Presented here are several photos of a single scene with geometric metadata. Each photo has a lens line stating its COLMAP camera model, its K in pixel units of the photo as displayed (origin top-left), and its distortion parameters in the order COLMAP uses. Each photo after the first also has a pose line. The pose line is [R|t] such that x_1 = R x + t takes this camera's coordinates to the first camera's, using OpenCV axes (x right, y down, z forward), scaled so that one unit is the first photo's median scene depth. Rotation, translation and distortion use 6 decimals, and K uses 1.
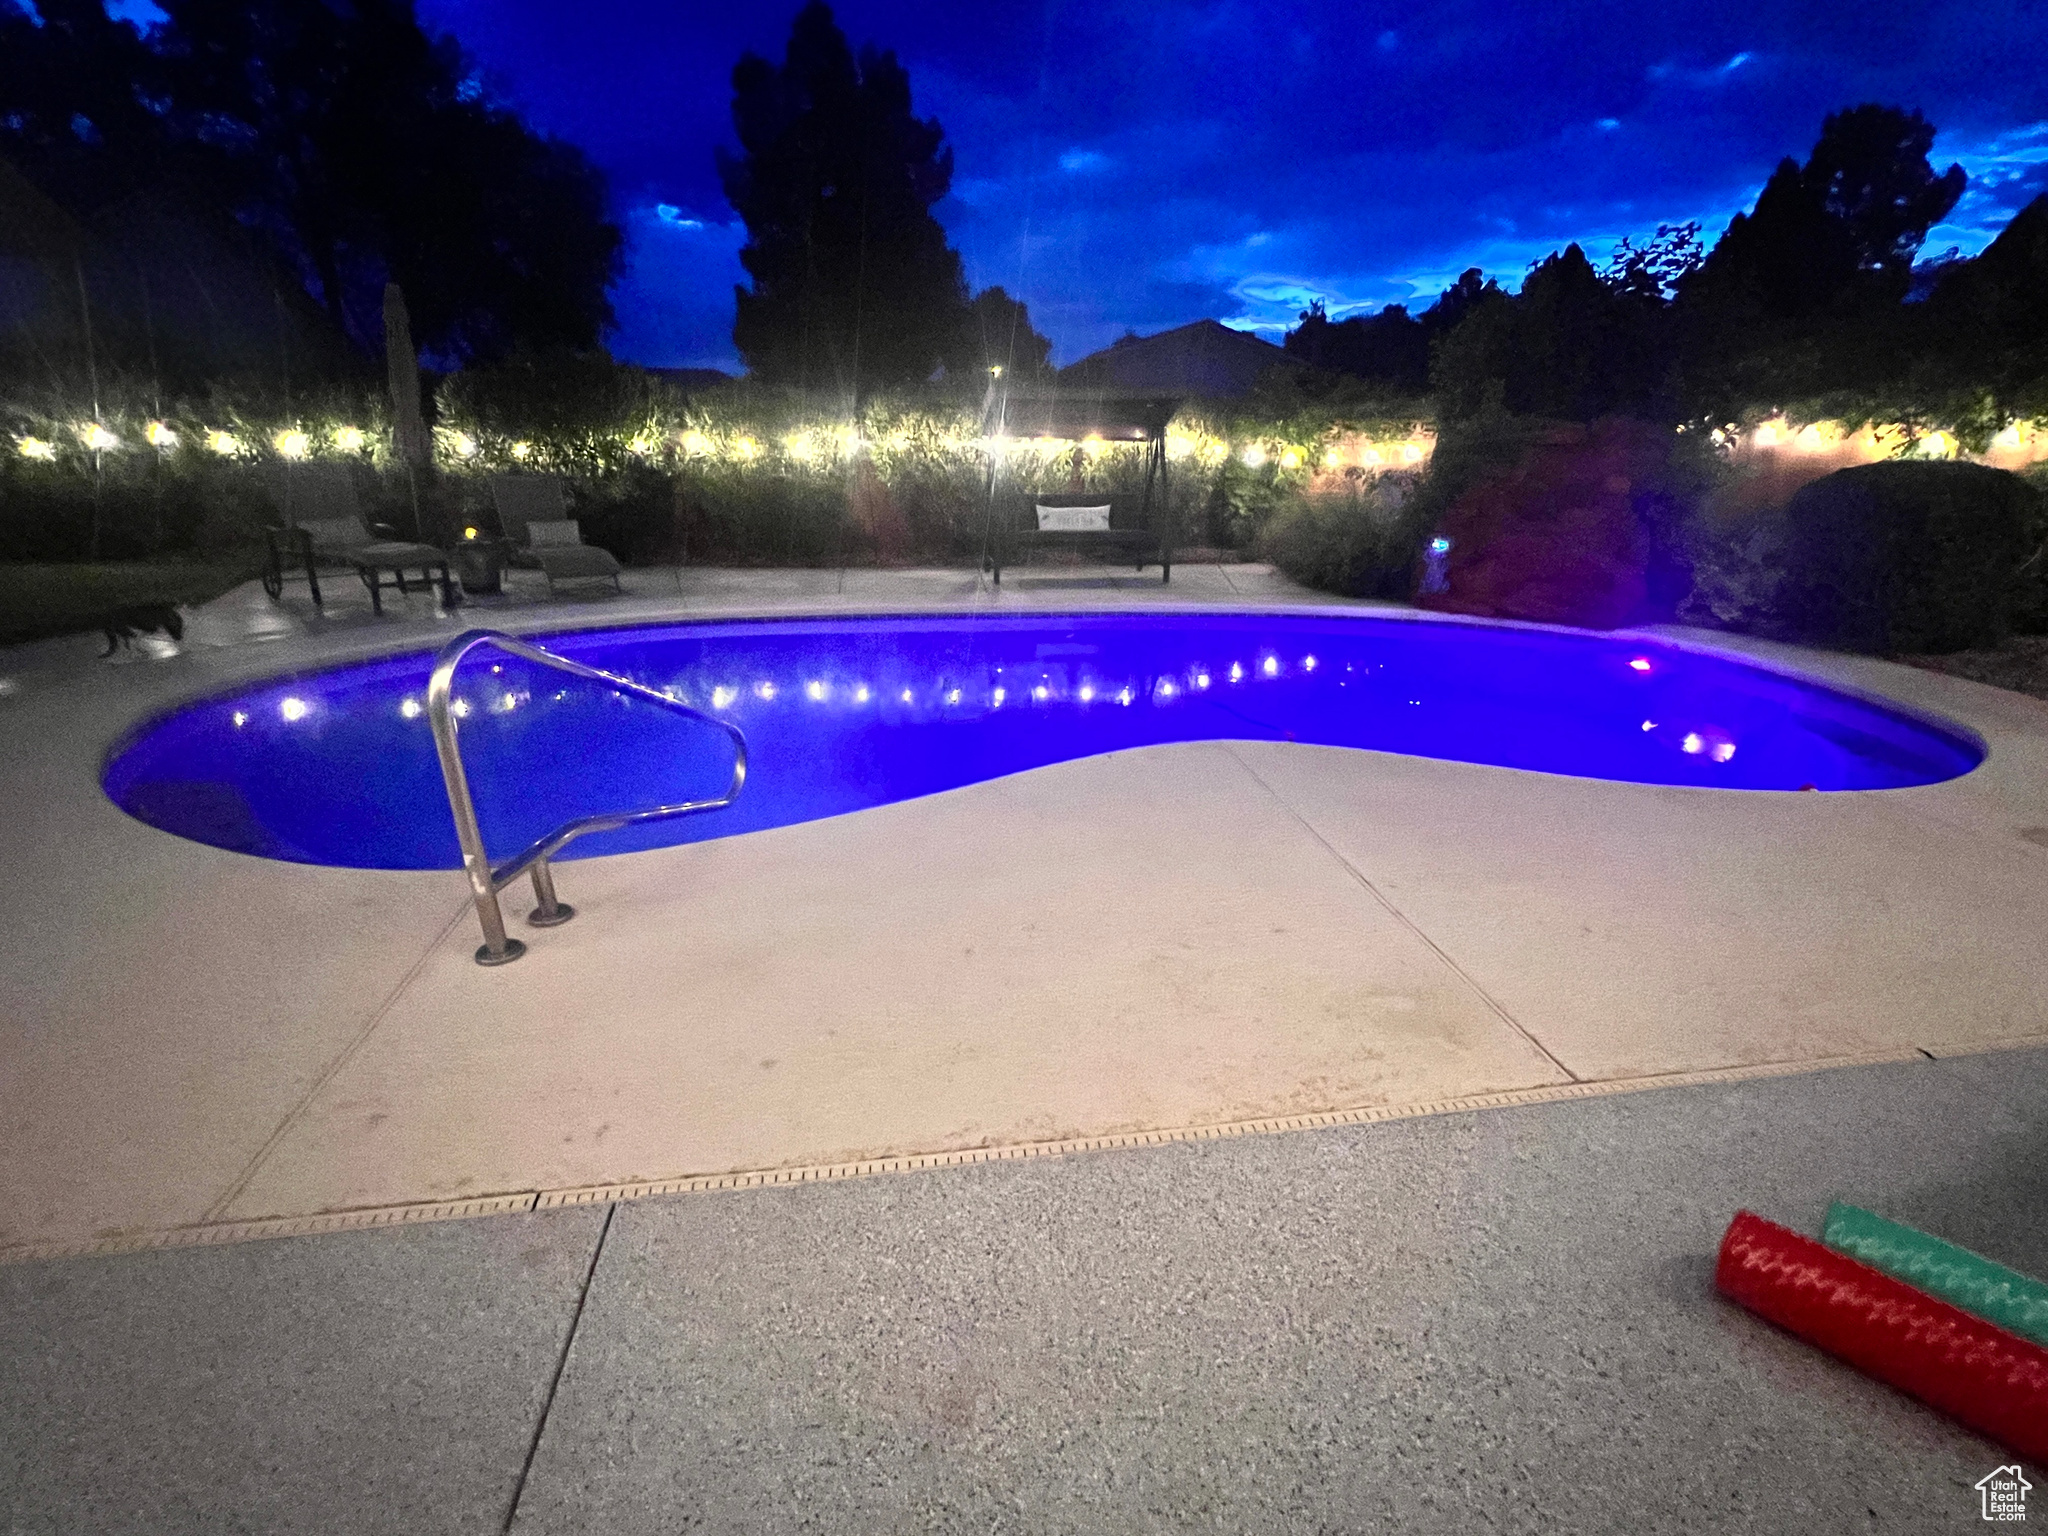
lens RADIAL K [[898.3, 0, 1024.0], [0, 898.3, 768.0], [0, 0, 1]] dist [0.002258, 0.000047]
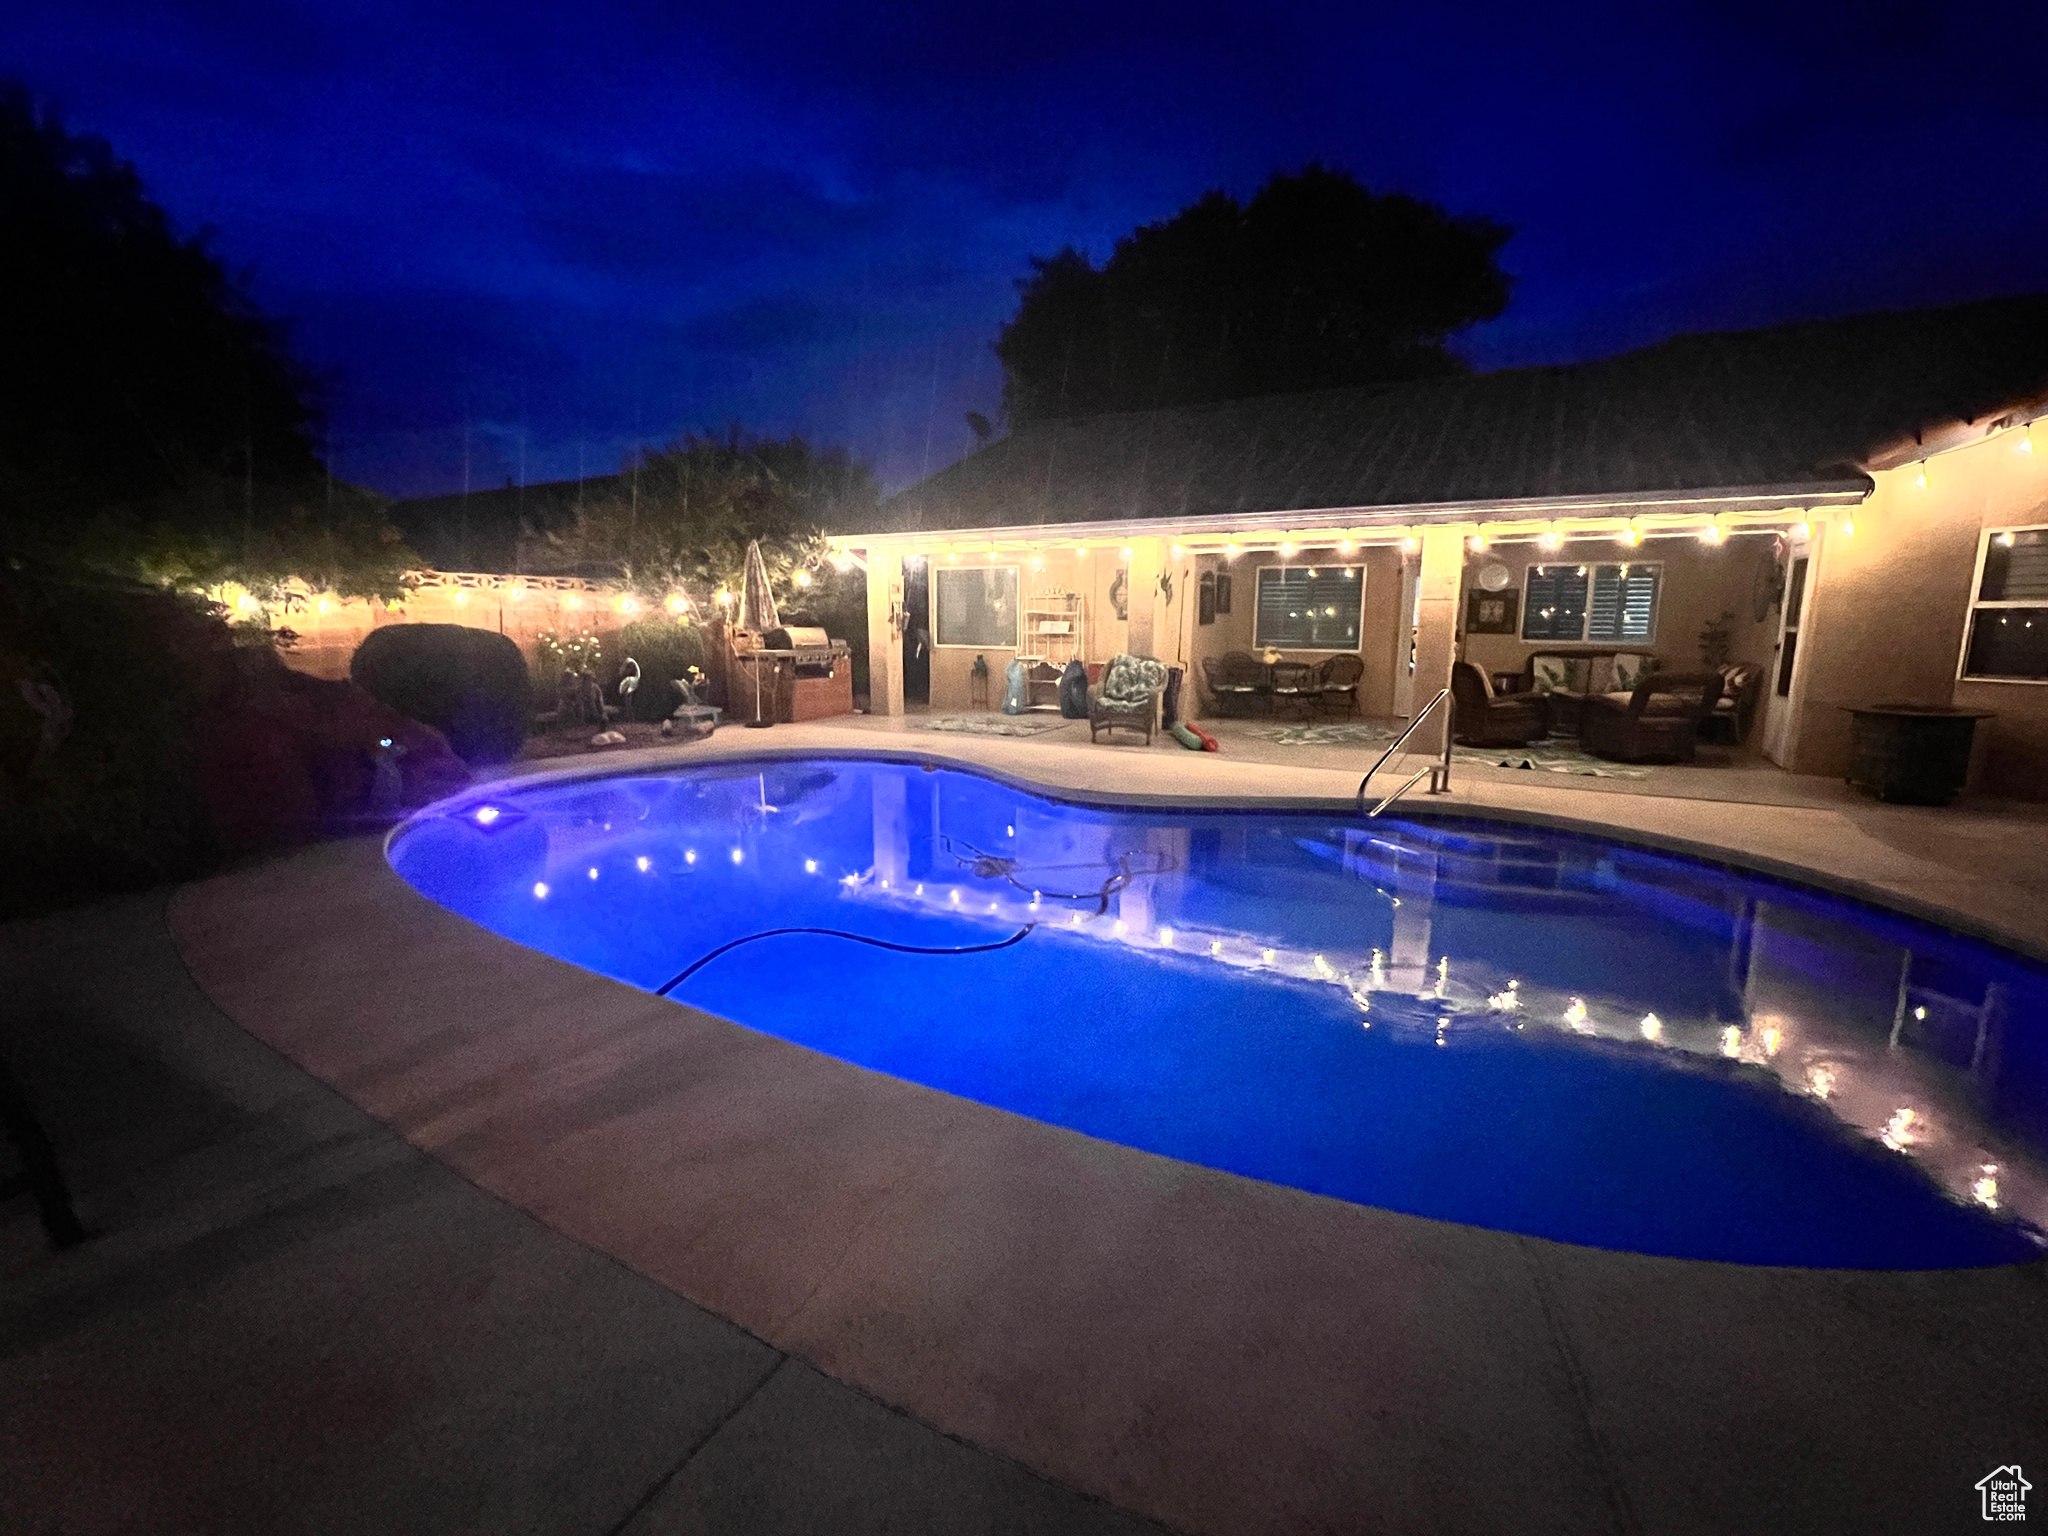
lens RADIAL K [[904.9, 0, 1024.0], [0, 904.9, 768.0], [0, 0, 1]] dist [0.004370, -0.000024]
pose [[-0.784764, -0.117028, 0.608646, -0.277036], [0.190288, 0.889092, 0.416300, -0.300281], [-0.589861, 0.442515, -0.675458, 0.821273]]
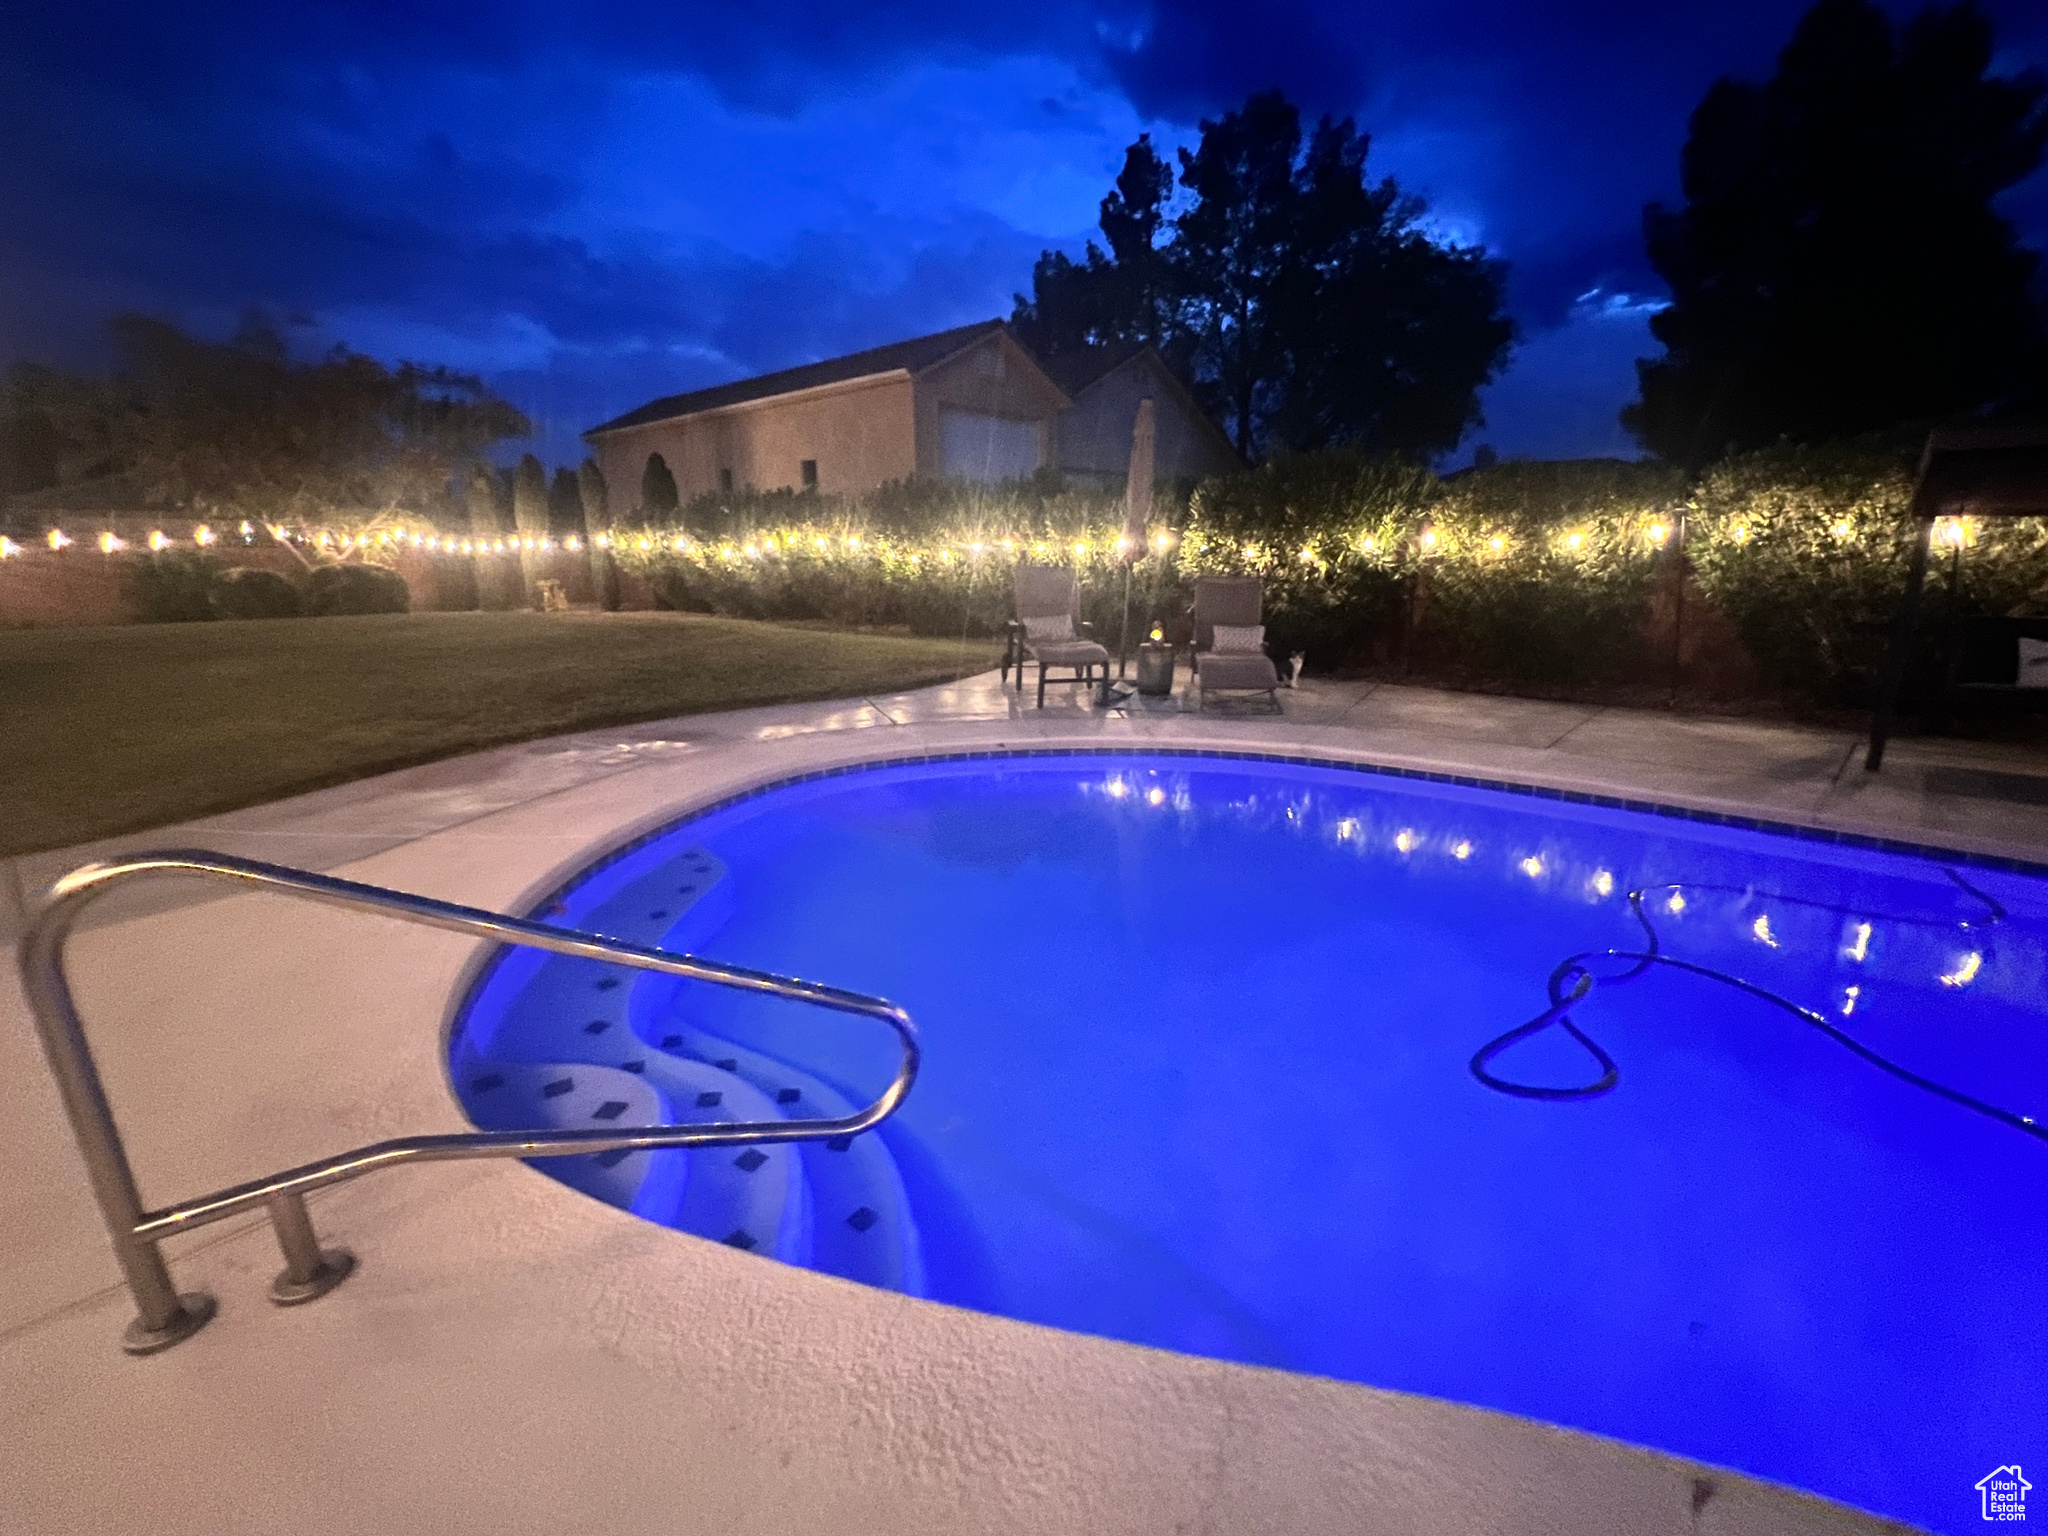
lens RADIAL K [[904.9, 0, 1024.0], [0, 904.9, 768.0], [0, 0, 1]] dist [0.004370, -0.000024]
pose [[0.634308, 0.165485, -0.755161, 0.057868], [-0.242771, 0.970045, 0.008656, -0.075478], [0.733972, 0.177840, 0.655483, 0.217450]]
